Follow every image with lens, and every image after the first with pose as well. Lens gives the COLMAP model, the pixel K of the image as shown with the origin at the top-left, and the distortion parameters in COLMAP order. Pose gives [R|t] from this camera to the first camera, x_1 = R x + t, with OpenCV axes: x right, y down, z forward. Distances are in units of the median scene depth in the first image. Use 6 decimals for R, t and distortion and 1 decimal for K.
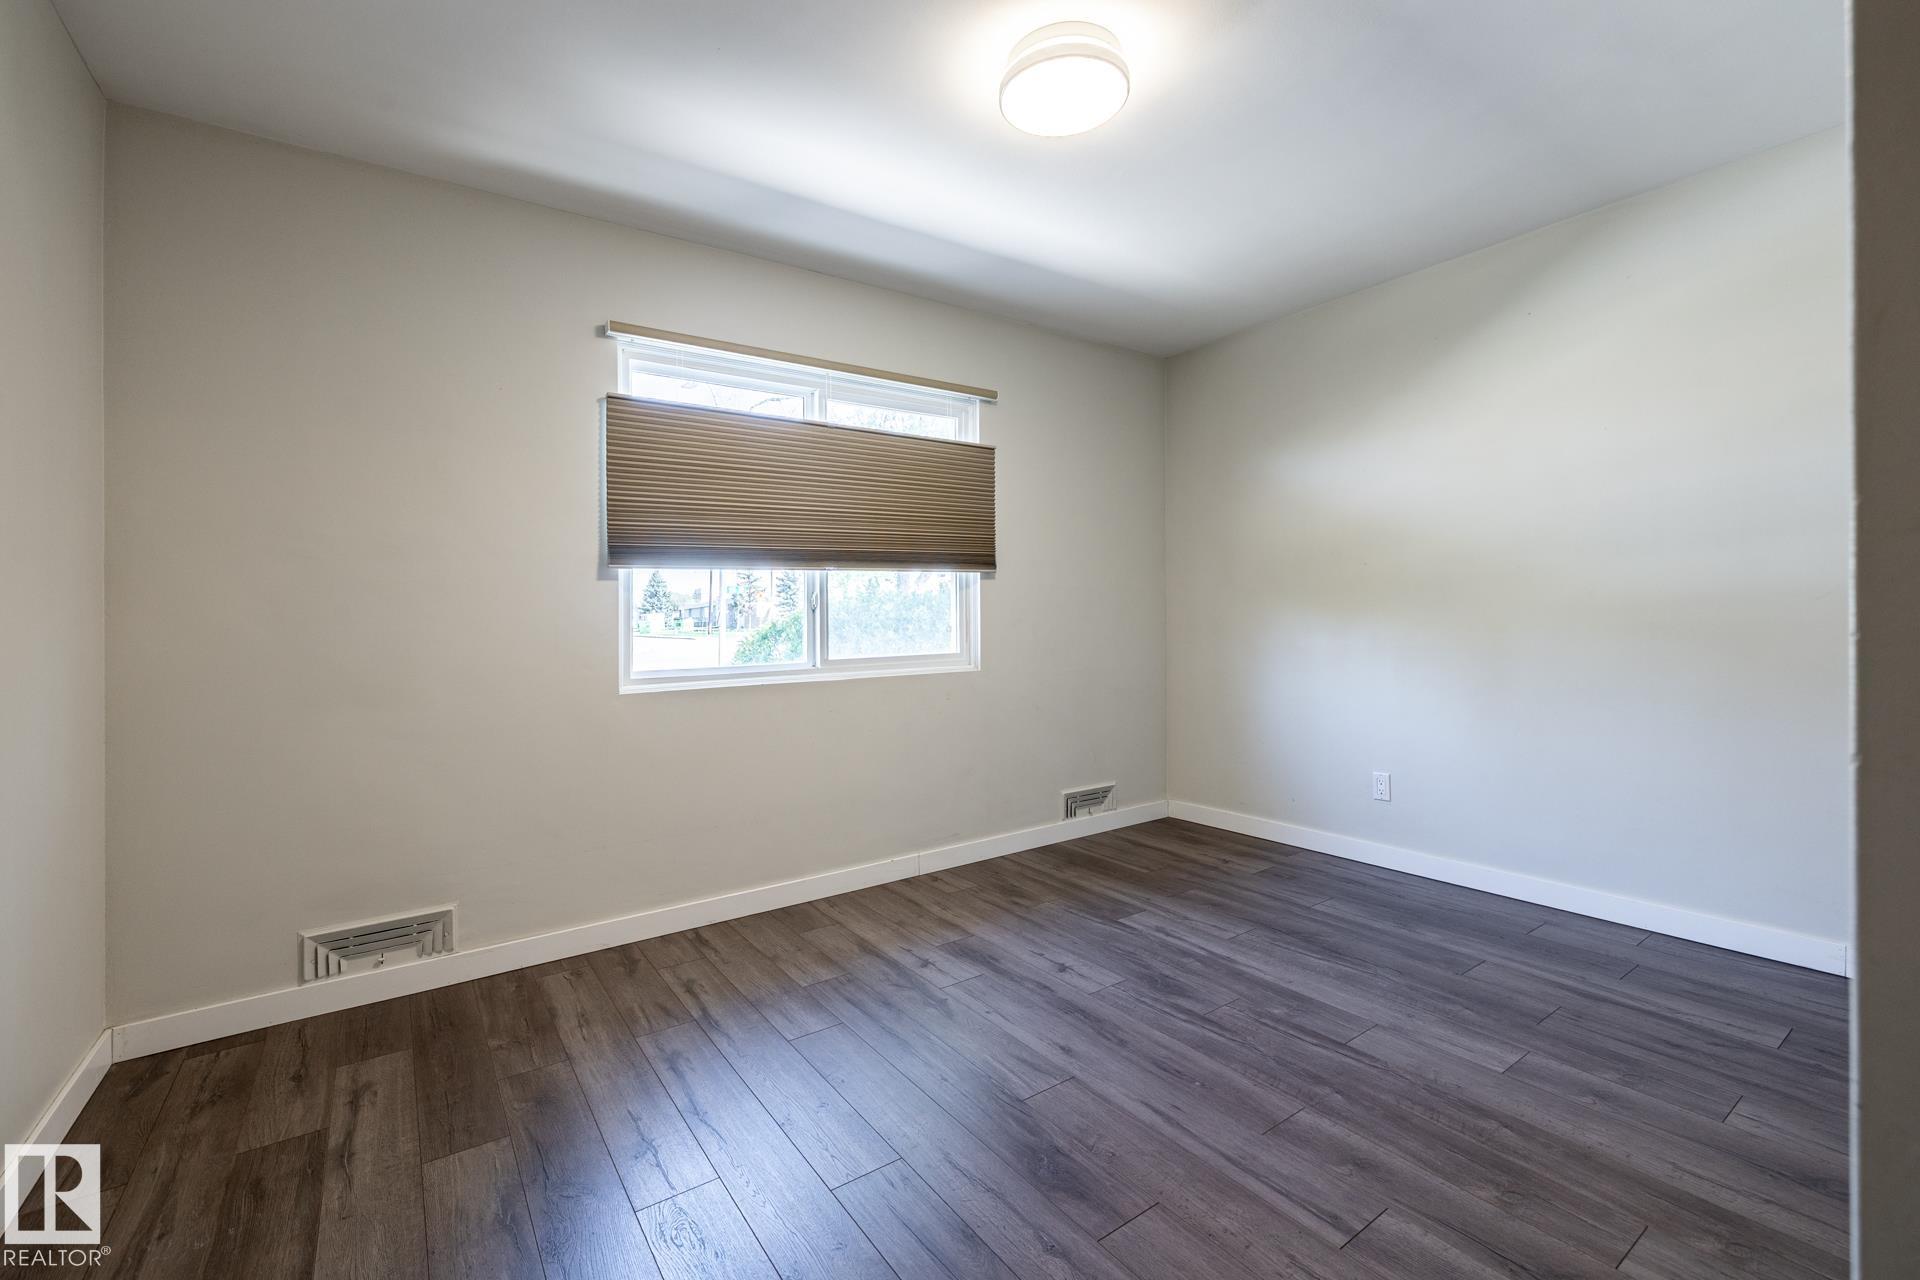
lens RADIAL K [[813.7, 0, 939.0], [0, 813.7, 634.7], [0, 0, 1]] dist [-0.000310, 0.001251]
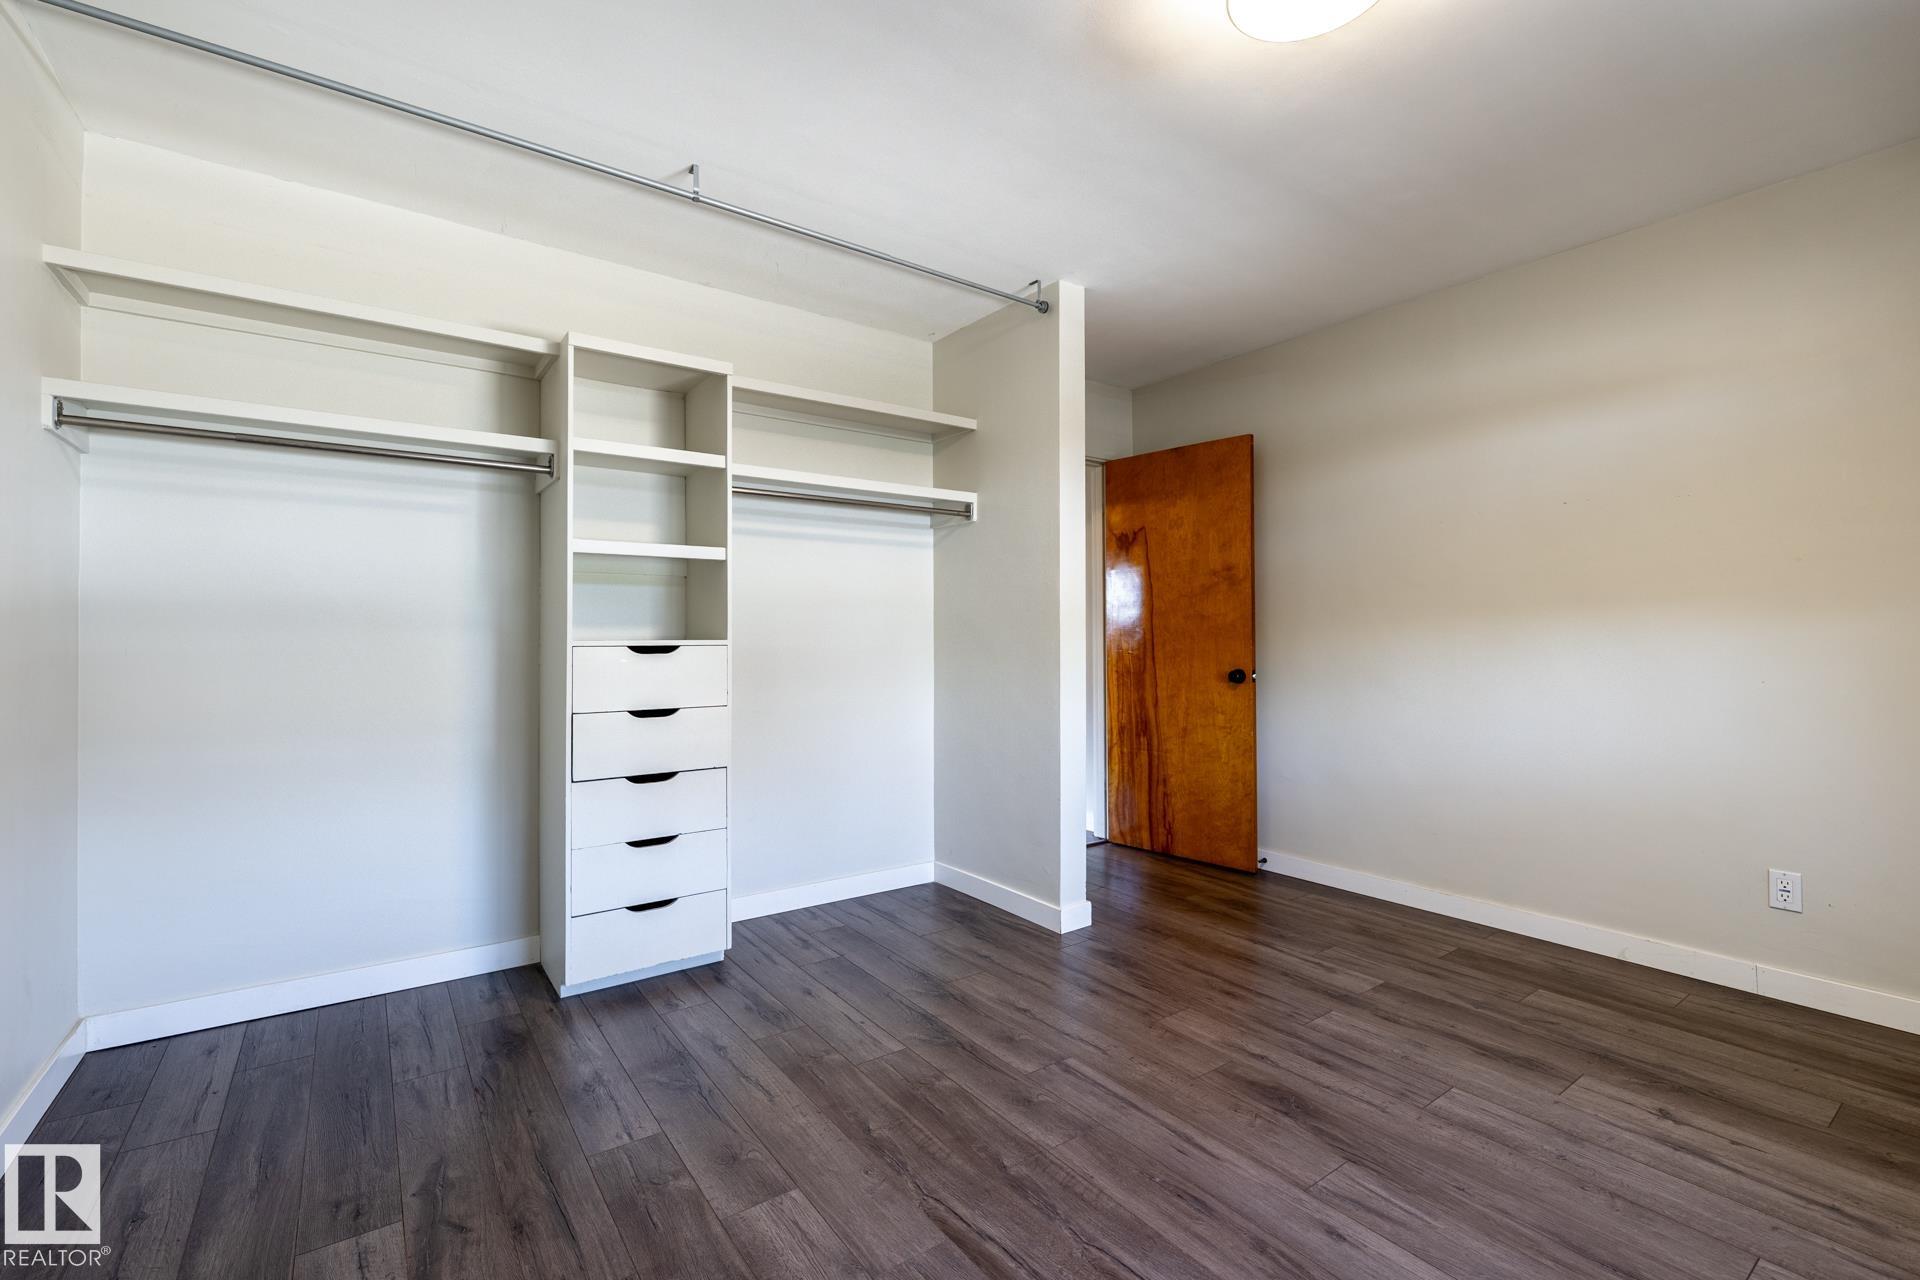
lens RADIAL K [[813.7, 0, 948.7], [0, 813.7, 635.4], [0, 0, 1]] dist [-0.000310, 0.001251]
pose [[-0.999572, 0.023424, -0.017550, 0.401602], [0.023149, 0.999609, 0.015699, -0.032848], [0.017911, 0.015286, -0.999723, 1.374528]]
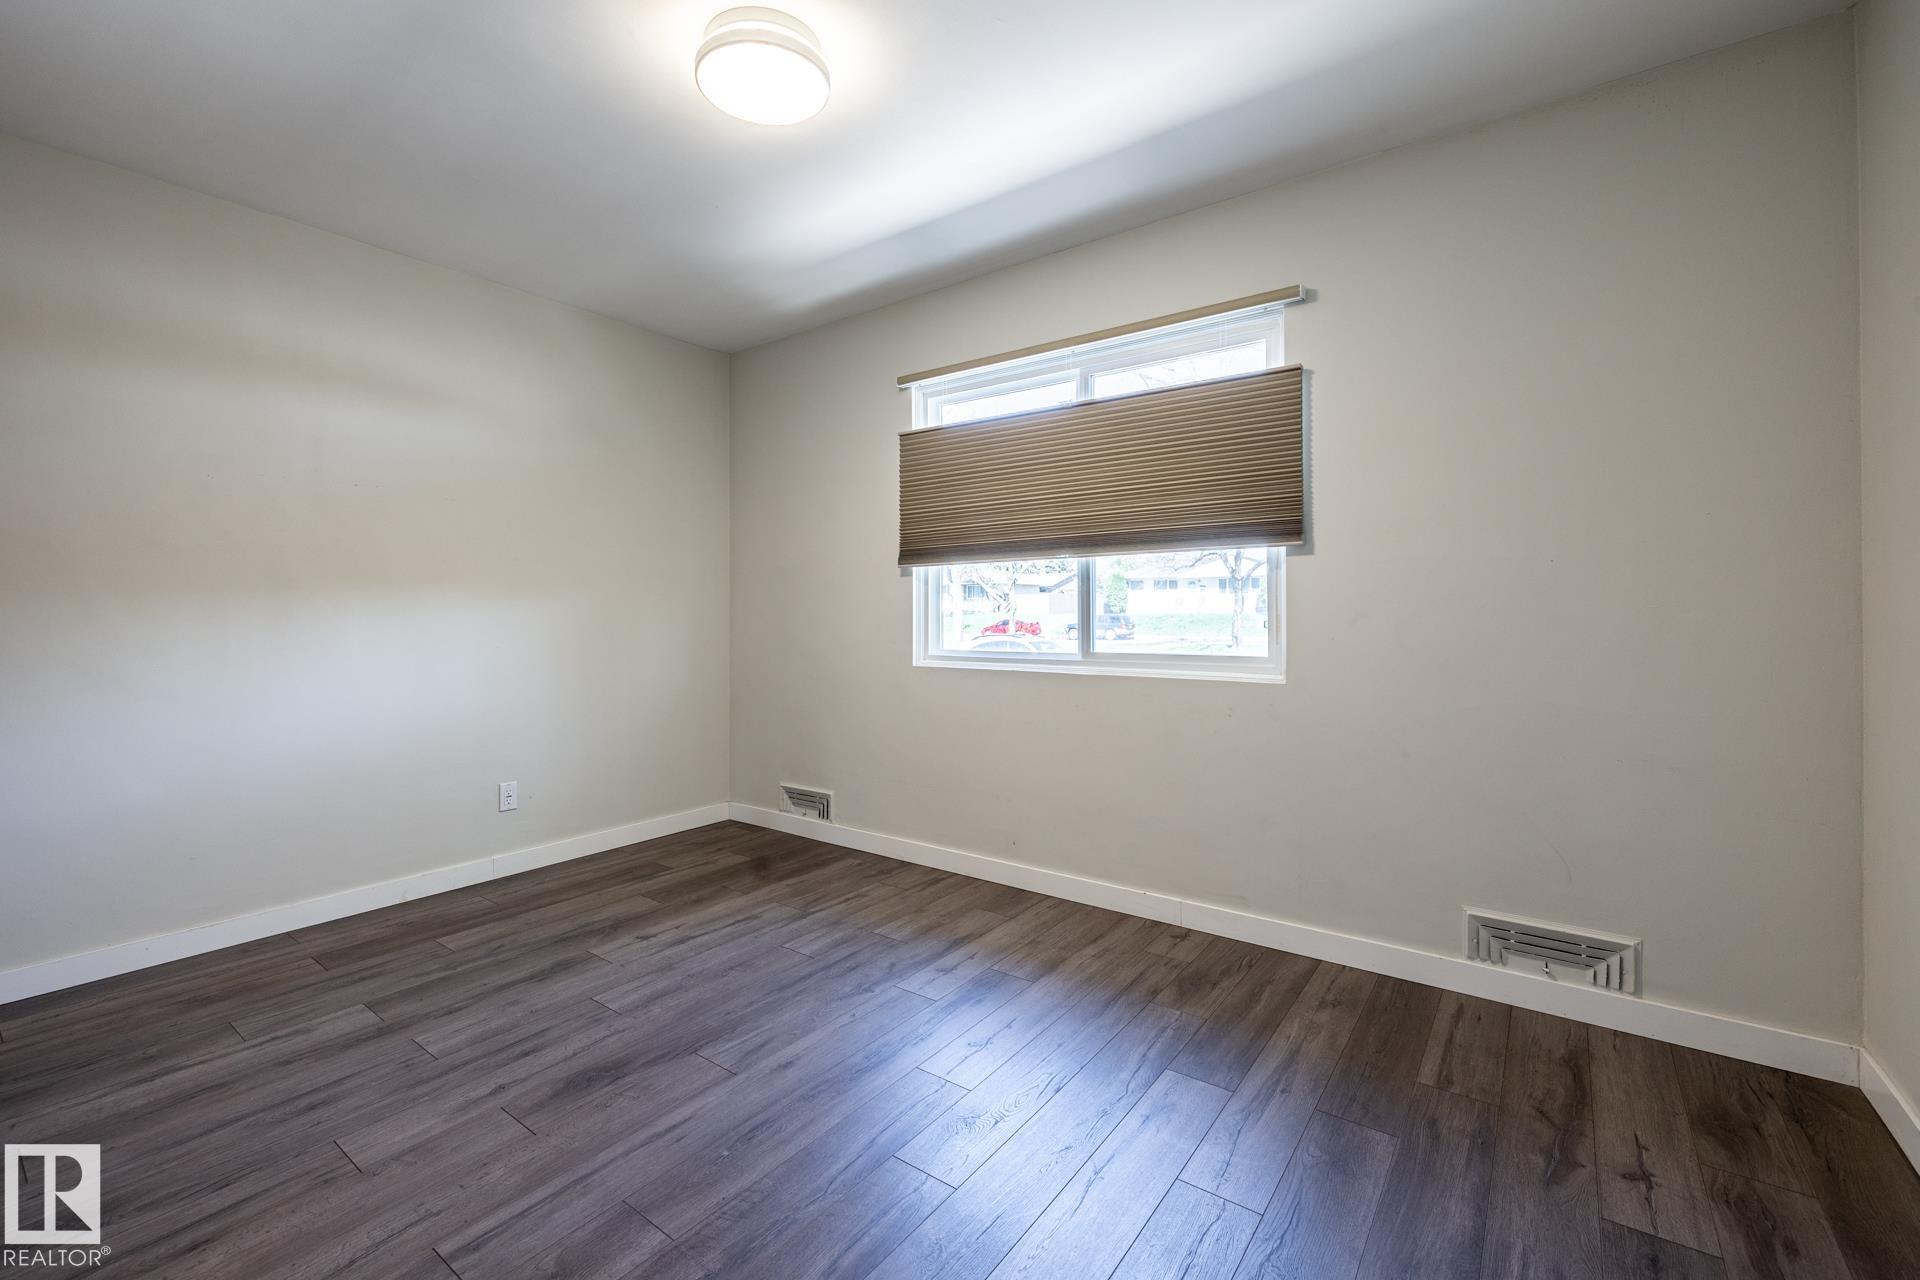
lens RADIAL K [[813.7, 0, 947.3], [0, 813.7, 606.4], [0, 0, 1]] dist [-0.000310, 0.001251]
pose [[0.312795, 0.012123, -0.949743, 0.896430], [-0.022251, 0.999738, 0.005433, -0.029264], [0.949560, 0.019433, 0.312982, 0.699384]]
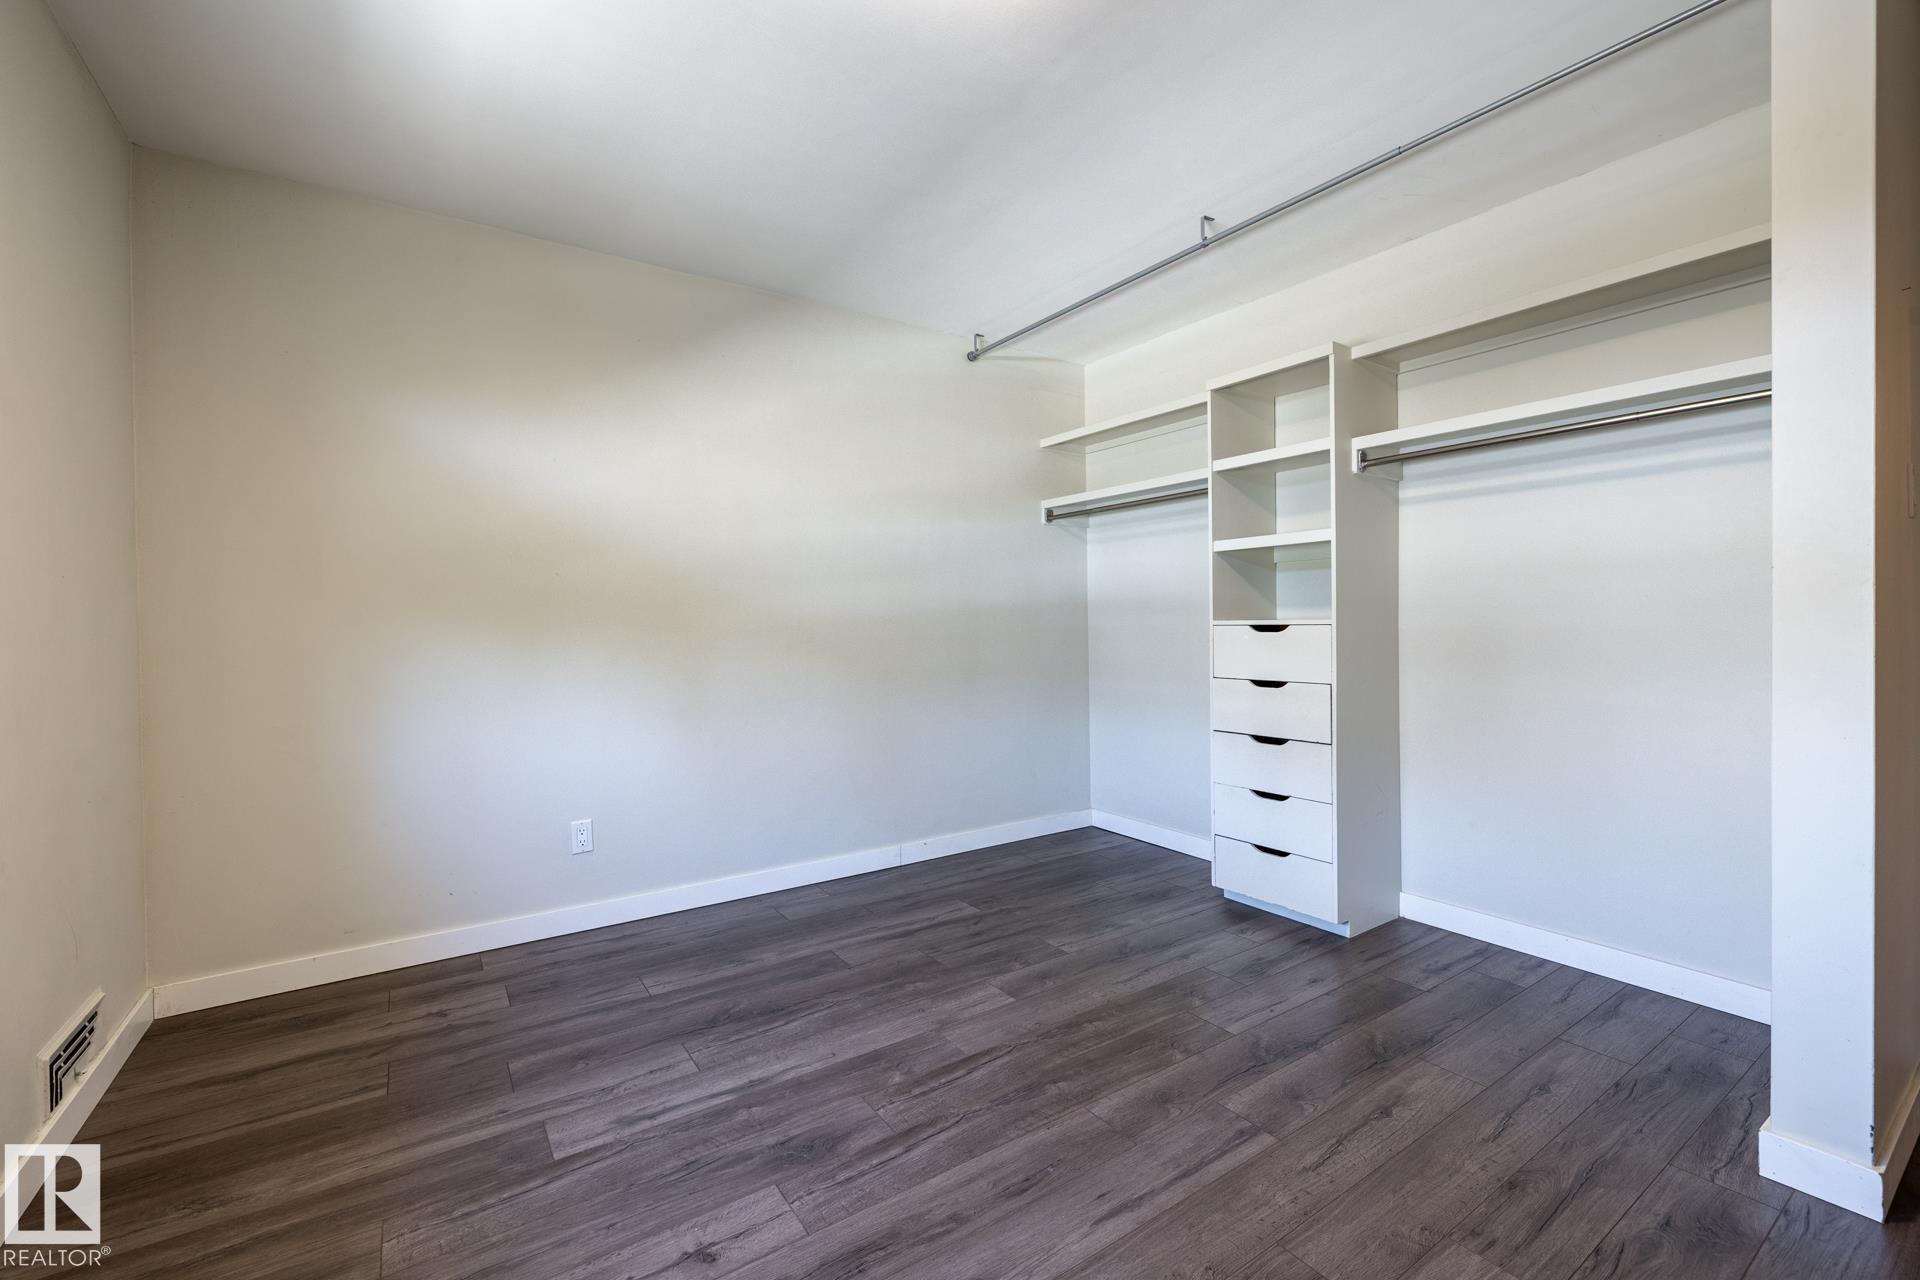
lens RADIAL K [[813.7, 0, 954.0], [0, 813.7, 640.4], [0, 0, 1]] dist [-0.000310, 0.001251]
pose [[0.003453, -0.002303, 0.999991, -0.400810], [0.032189, 0.999479, 0.002191, -0.008048], [-0.999476, 0.032181, 0.003525, 0.802534]]
